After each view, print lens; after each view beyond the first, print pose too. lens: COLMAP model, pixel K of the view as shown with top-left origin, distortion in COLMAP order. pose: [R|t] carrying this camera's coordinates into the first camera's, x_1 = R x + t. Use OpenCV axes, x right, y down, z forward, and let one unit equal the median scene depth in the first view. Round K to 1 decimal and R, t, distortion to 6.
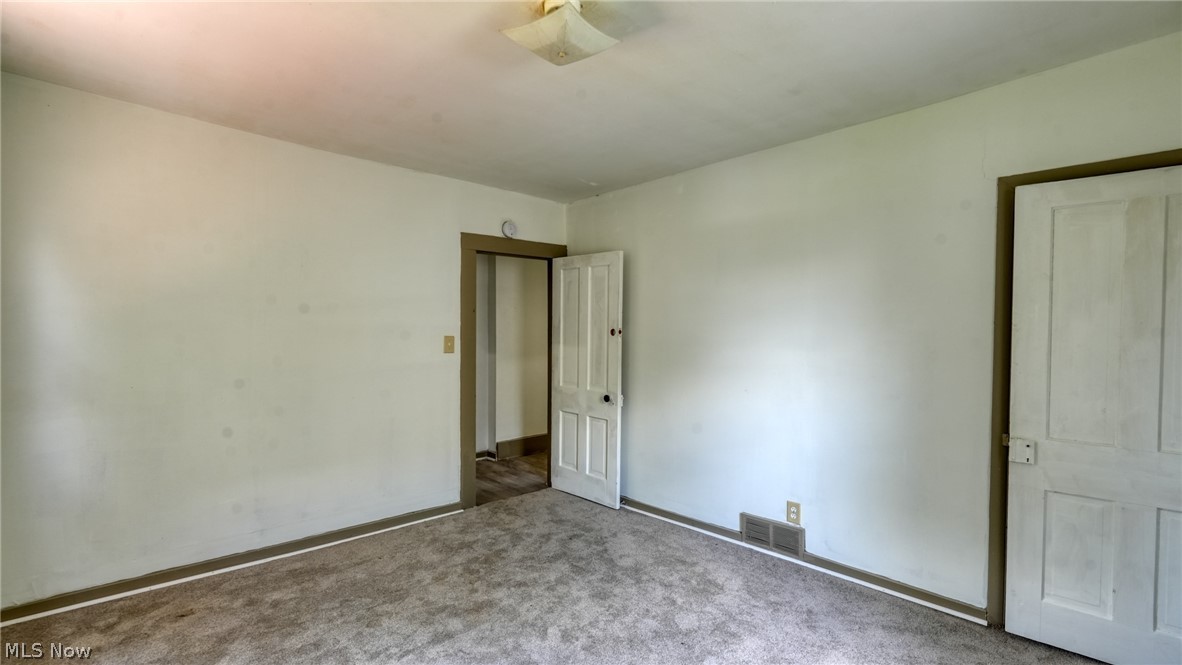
lens RADIAL K [[519.5, 0, 588.1], [0, 519.5, 333.1], [0, 0, 1]] dist [-0.023023, 0.009606]
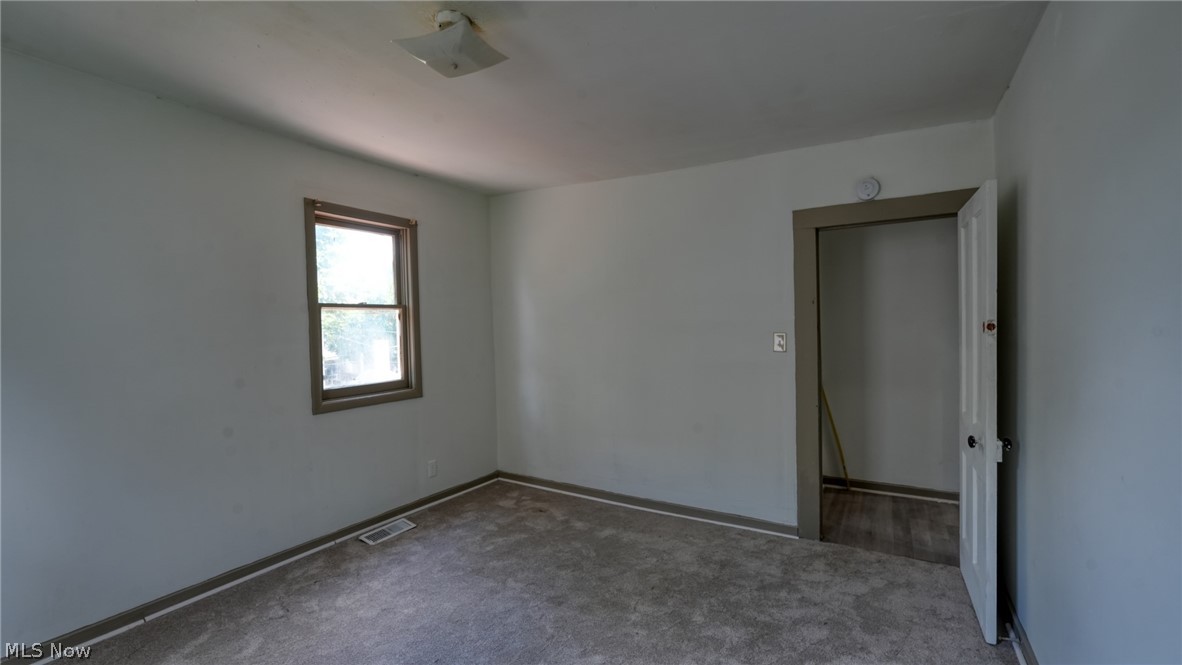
lens RADIAL K [[519.5, 0, 588.1], [0, 519.5, 333.1], [0, 0, 1]] dist [-0.023023, 0.009606]
pose [[0.265253, 0.004883, -0.964167, 0.514822], [0.010927, 0.999908, 0.008070, -0.004663], [0.964117, -0.012676, 0.265175, 0.477442]]
